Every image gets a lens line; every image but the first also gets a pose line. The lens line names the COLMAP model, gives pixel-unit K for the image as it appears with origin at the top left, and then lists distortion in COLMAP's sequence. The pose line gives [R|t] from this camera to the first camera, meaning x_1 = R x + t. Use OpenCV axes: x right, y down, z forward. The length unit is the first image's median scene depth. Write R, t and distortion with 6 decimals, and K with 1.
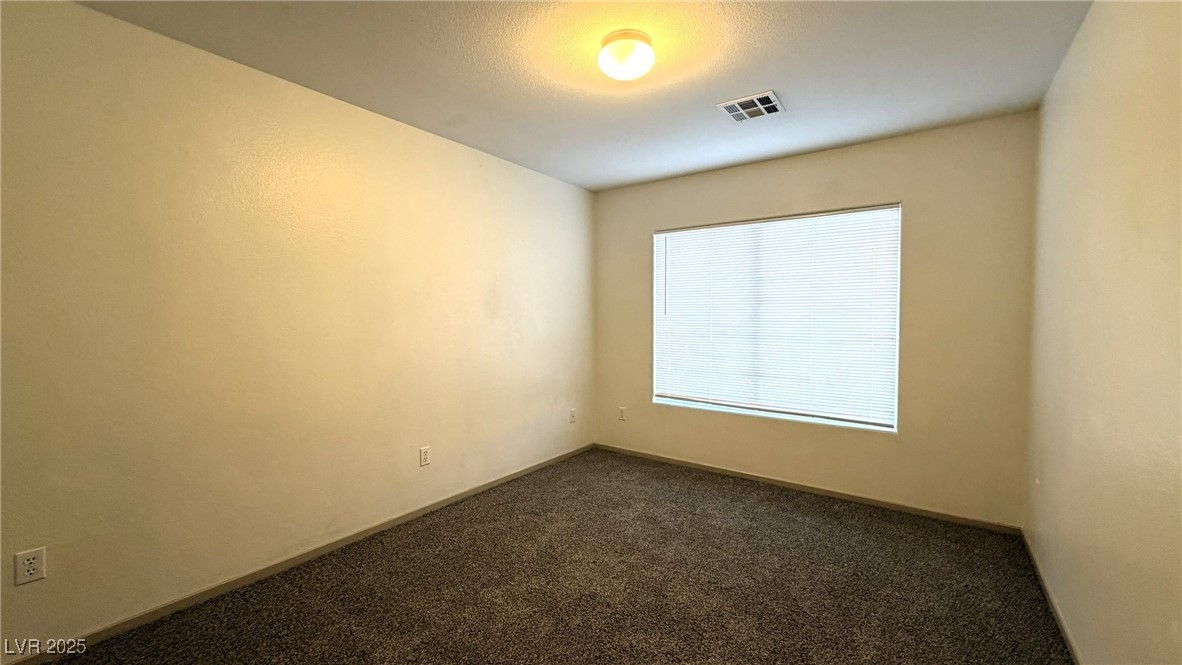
lens RADIAL K [[470.5, 0, 581.3], [0, 470.5, 337.0], [0, 0, 1]] dist [0.000534, 0.000005]
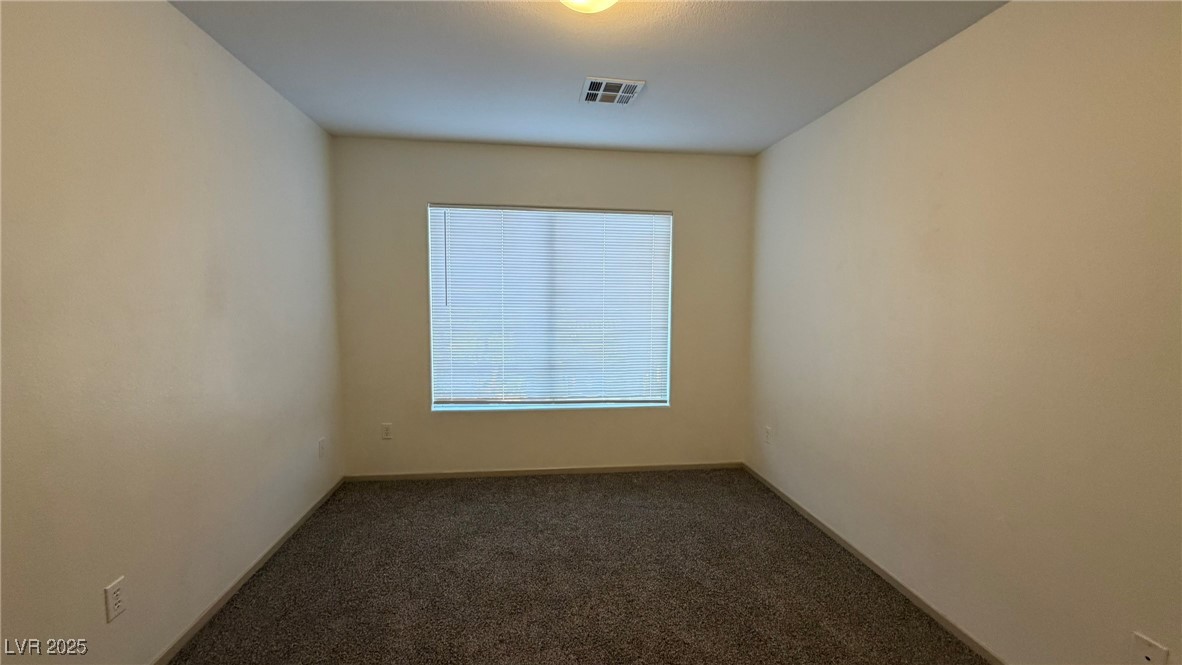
lens RADIAL K [[470.5, 0, 591.3], [0, 470.5, 335.3], [0, 0, 1]] dist [0.000534, 0.000005]
pose [[0.721903, -0.049386, 0.690230, -0.273577], [0.024274, 0.998643, 0.046066, -0.034190], [-0.691569, -0.016501, 0.722122, 0.267540]]
